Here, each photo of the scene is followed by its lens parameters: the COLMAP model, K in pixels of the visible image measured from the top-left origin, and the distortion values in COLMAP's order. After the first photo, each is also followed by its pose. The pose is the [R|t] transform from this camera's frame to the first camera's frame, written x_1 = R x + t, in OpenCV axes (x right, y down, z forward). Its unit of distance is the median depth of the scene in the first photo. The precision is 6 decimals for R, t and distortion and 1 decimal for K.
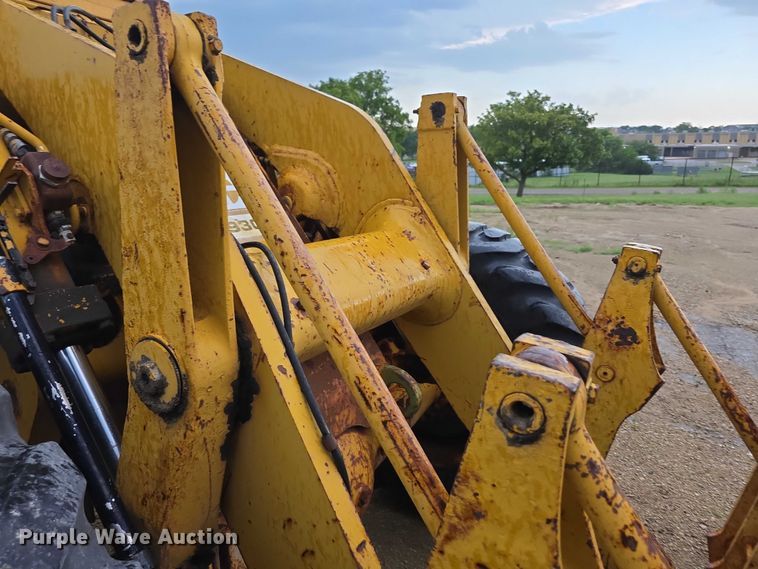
lens RADIAL K [[519.5, 0, 378.1], [0, 519.5, 294.0], [0, 0, 1]] dist [0.019523, -0.007230]
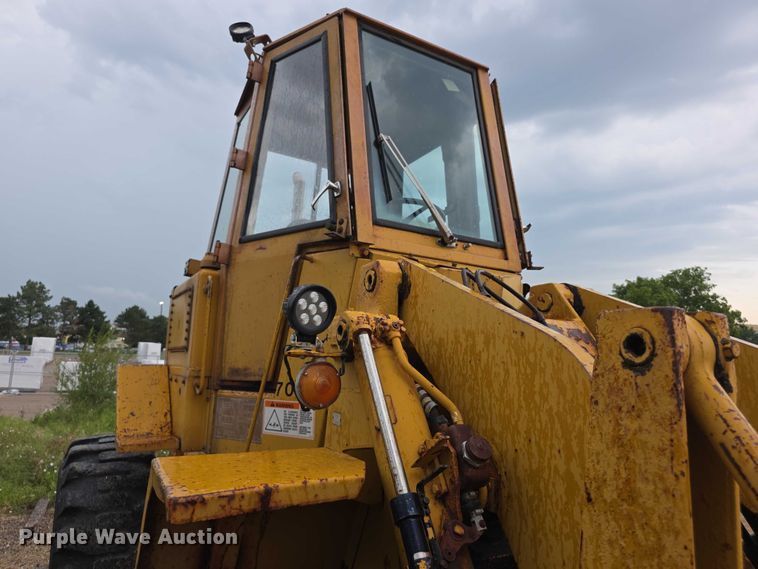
lens RADIAL K [[519.5, 0, 378.9], [0, 519.5, 288.0], [0, 0, 1]] dist [0.019523, -0.007230]
pose [[0.859765, -0.029241, -0.509853, -0.267907], [-0.159282, 0.933204, -0.322118, -0.166270], [0.485216, 0.358156, 0.797678, 0.060454]]
